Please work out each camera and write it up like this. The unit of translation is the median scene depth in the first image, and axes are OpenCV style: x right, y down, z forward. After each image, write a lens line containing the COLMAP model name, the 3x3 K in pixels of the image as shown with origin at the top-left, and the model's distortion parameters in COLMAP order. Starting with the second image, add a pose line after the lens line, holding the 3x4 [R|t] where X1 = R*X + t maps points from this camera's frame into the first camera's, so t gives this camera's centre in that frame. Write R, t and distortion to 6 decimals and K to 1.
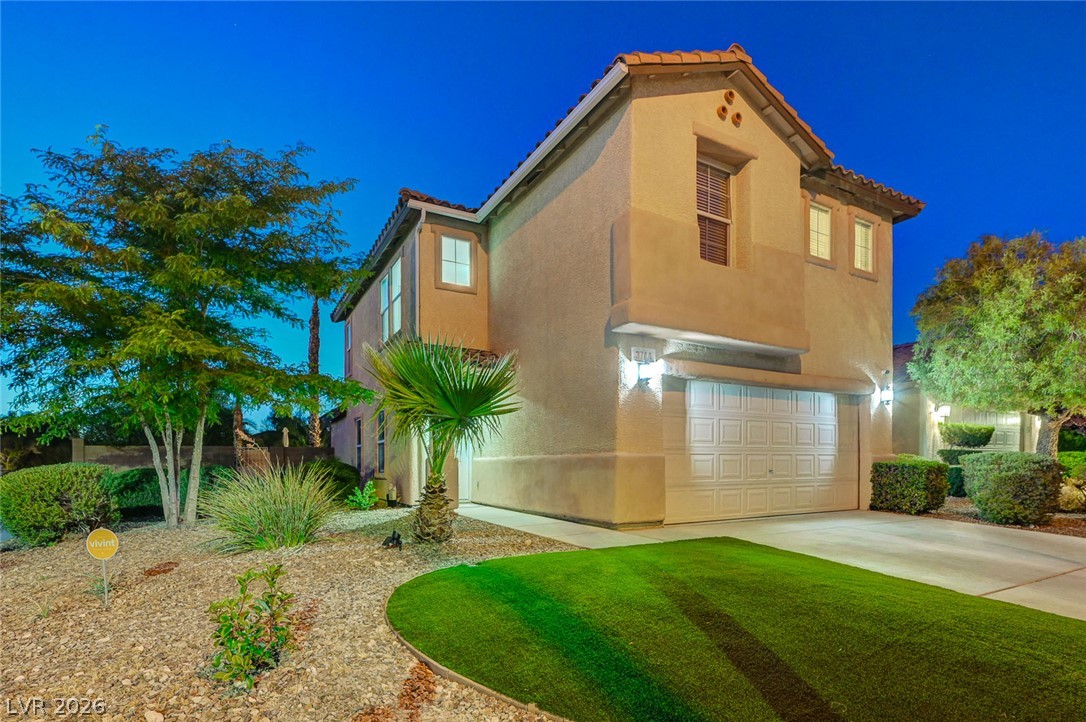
lens RADIAL K [[520.7, 0, 560.6], [0, 520.7, 451.7], [0, 0, 1]] dist [0.002307, 0.000062]
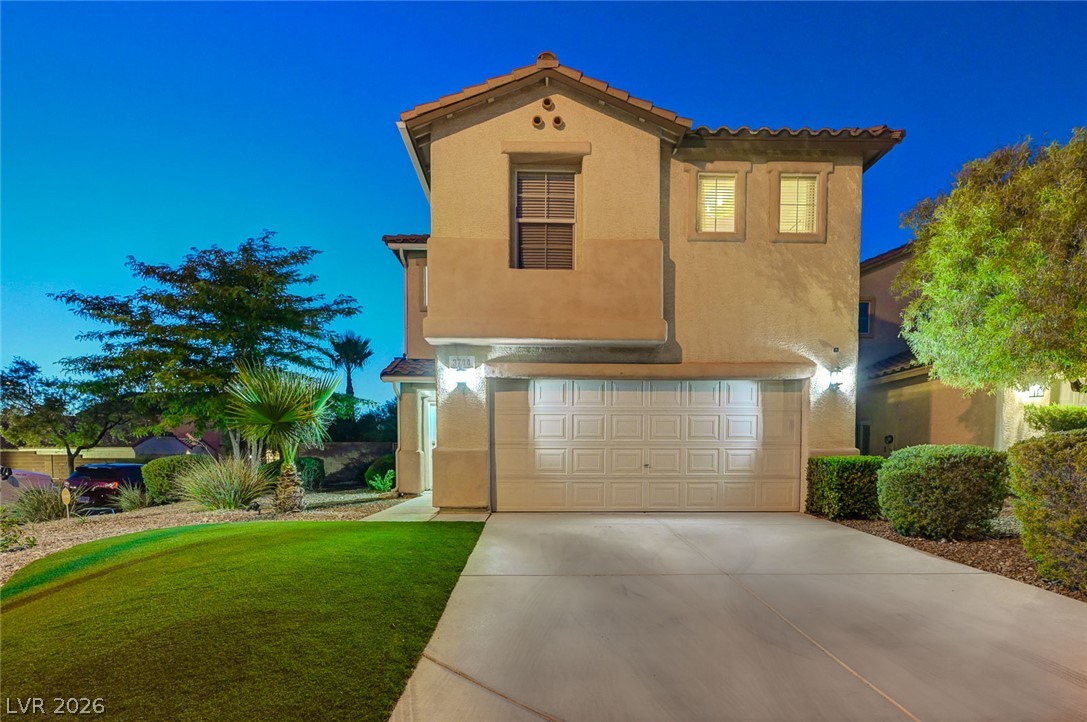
lens RADIAL K [[522.3, 0, 542.6], [0, 522.3, 463.7], [0, 0, 1]] dist [-0.000515, -0.000068]
pose [[0.891909, 0.012636, -0.452038, 0.726851], [0.003550, 0.999383, 0.034941, -0.001598], [0.452200, -0.032769, 0.891314, 0.041924]]
